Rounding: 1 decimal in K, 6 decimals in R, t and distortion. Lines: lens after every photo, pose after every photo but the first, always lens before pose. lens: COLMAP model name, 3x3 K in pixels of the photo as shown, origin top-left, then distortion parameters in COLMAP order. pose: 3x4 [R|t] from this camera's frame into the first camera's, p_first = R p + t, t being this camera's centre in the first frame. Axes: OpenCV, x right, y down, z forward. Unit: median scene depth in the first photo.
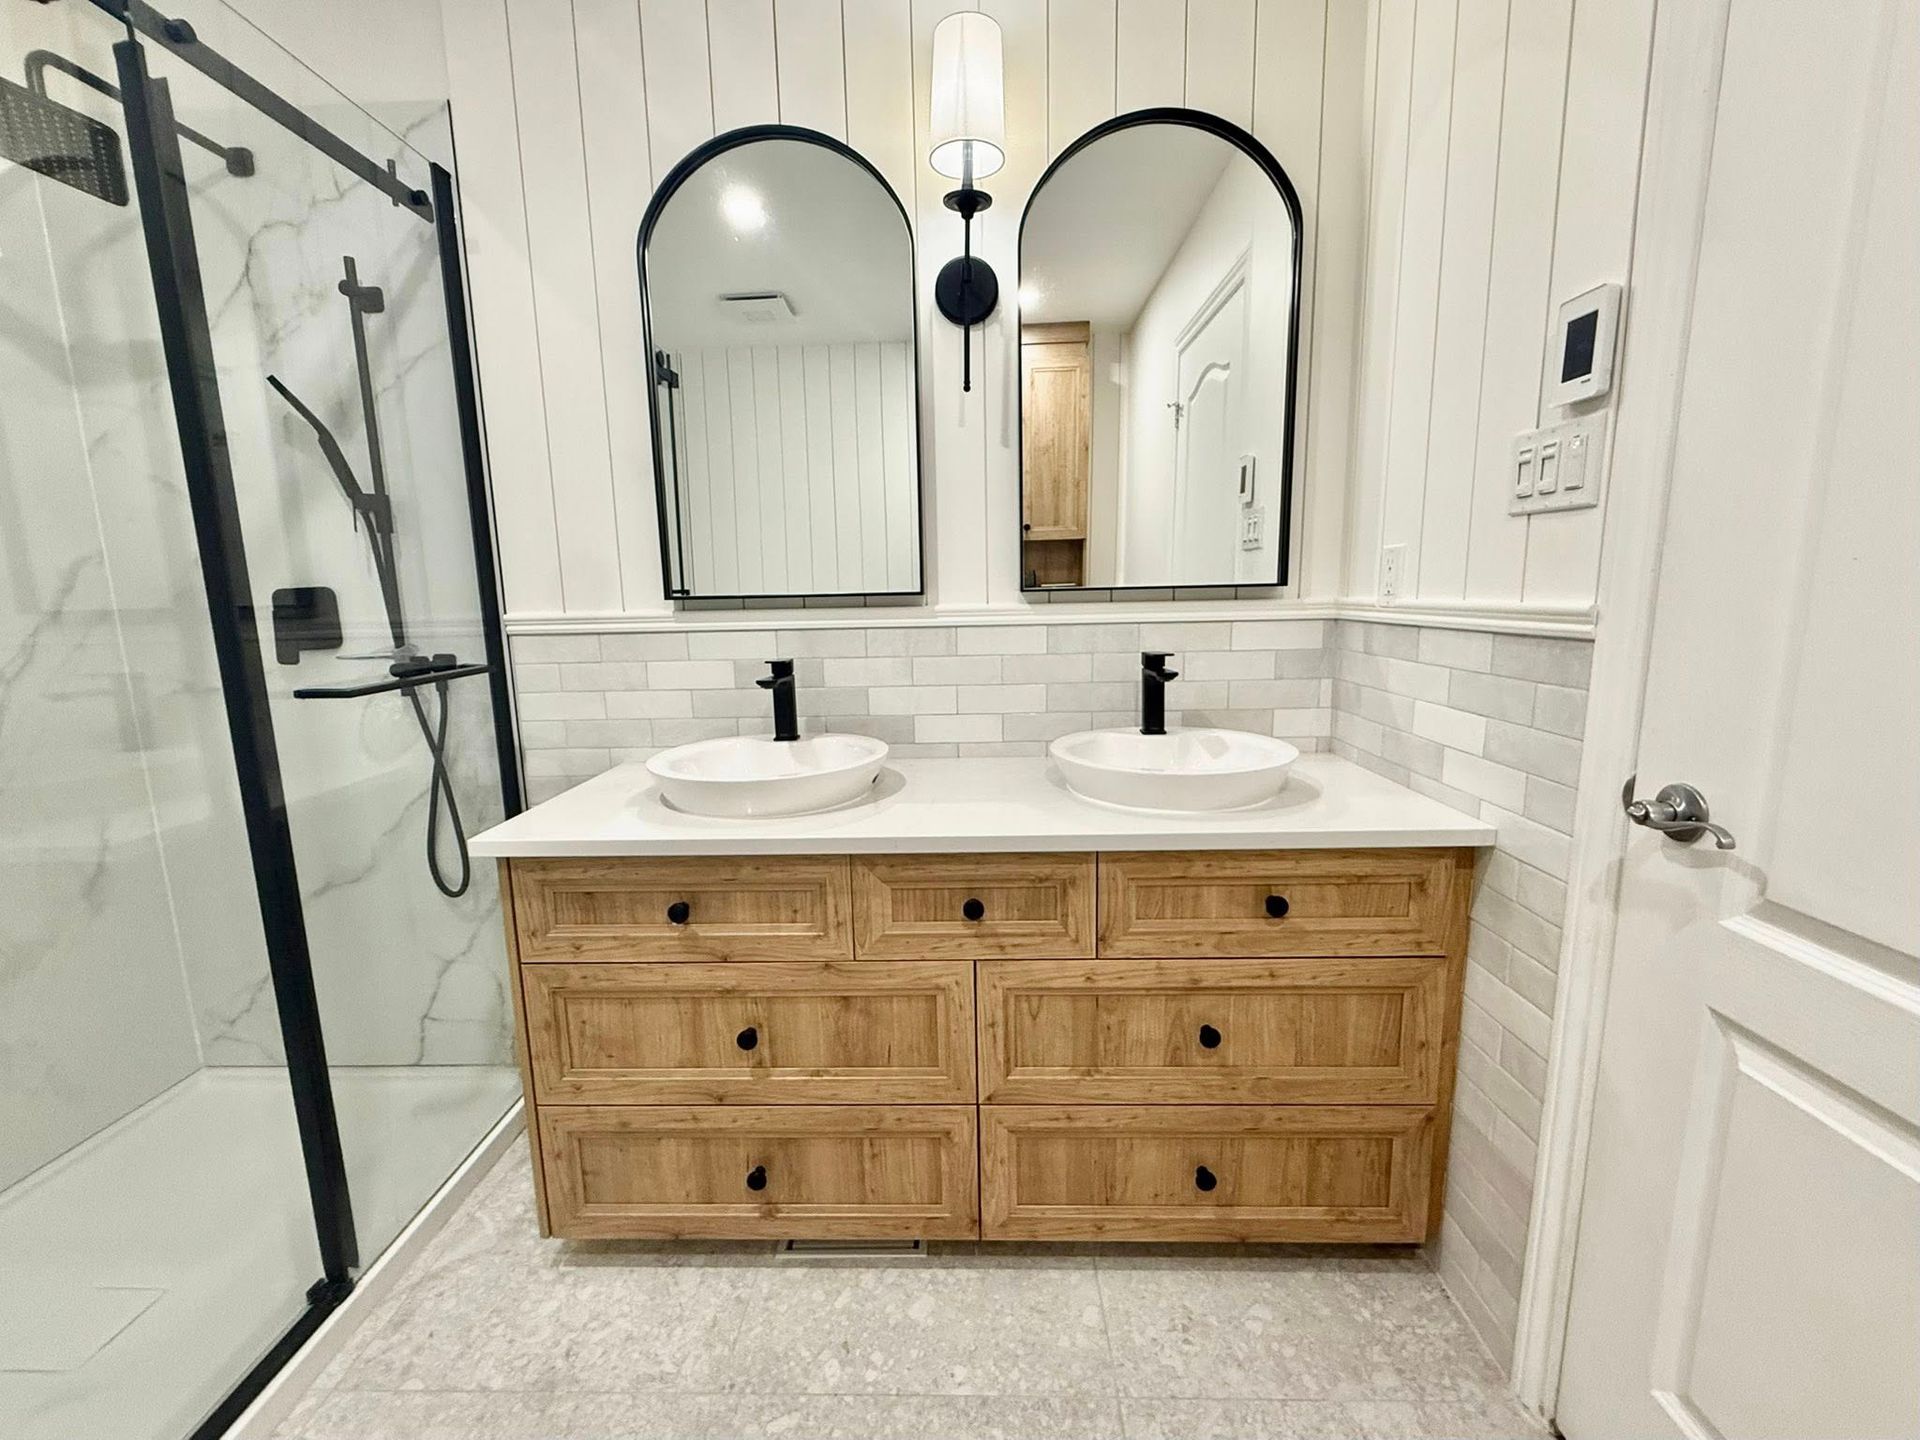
lens RADIAL K [[797.7, 0, 960.0], [0, 797.7, 720.0], [0, 0, 1]] dist [0.000422, -0.001009]
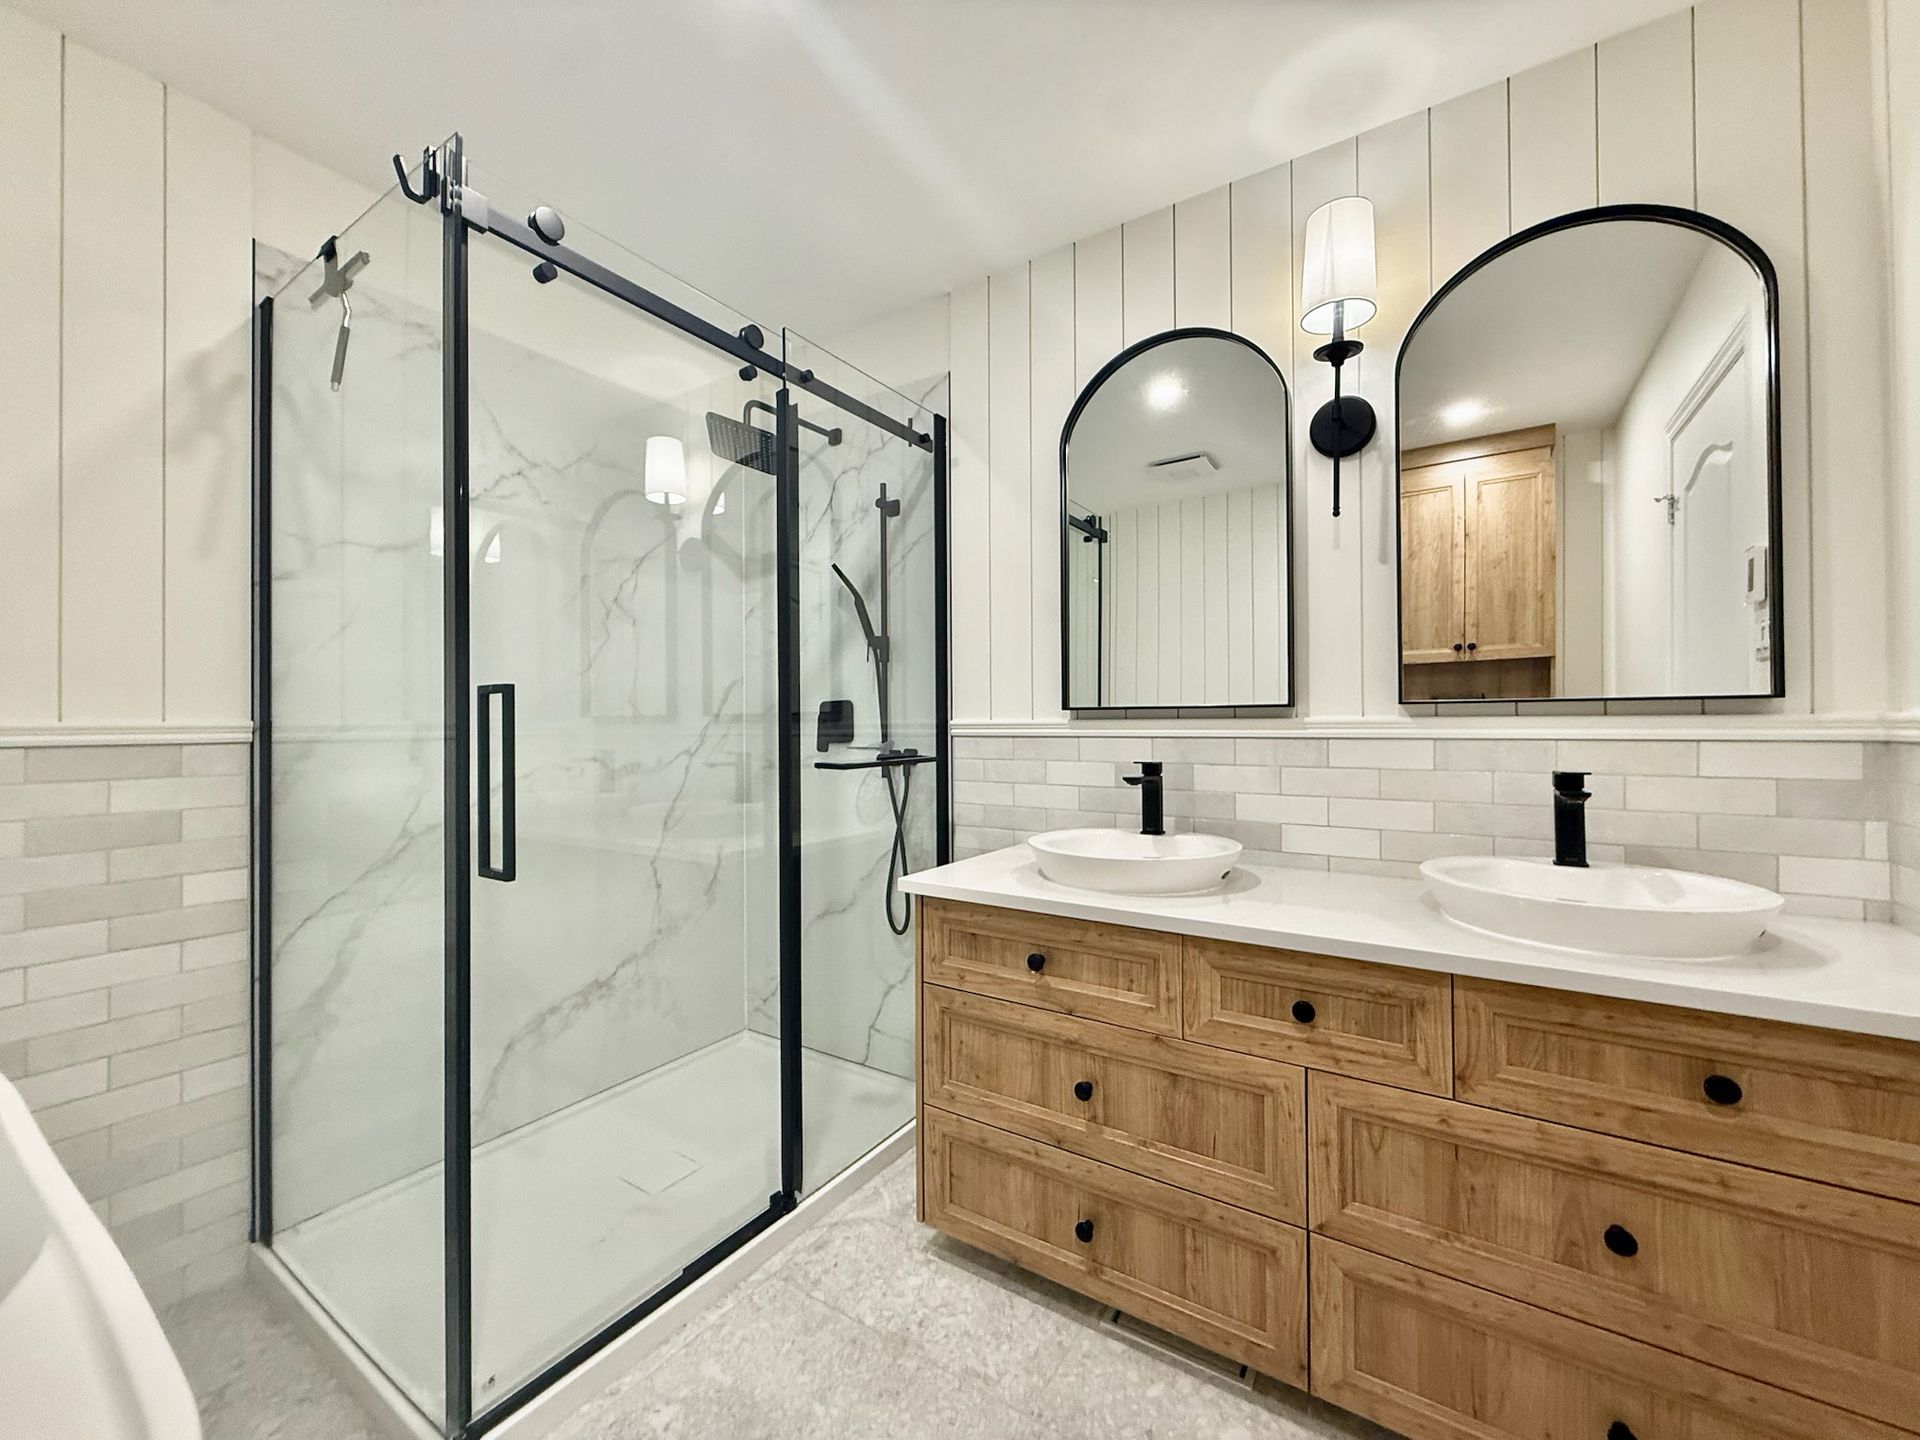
lens RADIAL K [[760.5, 0, 960.0], [0, 760.5, 720.0], [0, 0, 1]] dist [-0.000778, 0.000142]
pose [[0.851984, 0.013036, -0.523405, 0.128992], [-0.096228, 0.986559, -0.132065, 0.040693], [0.514649, 0.162884, 0.841787, -0.069694]]
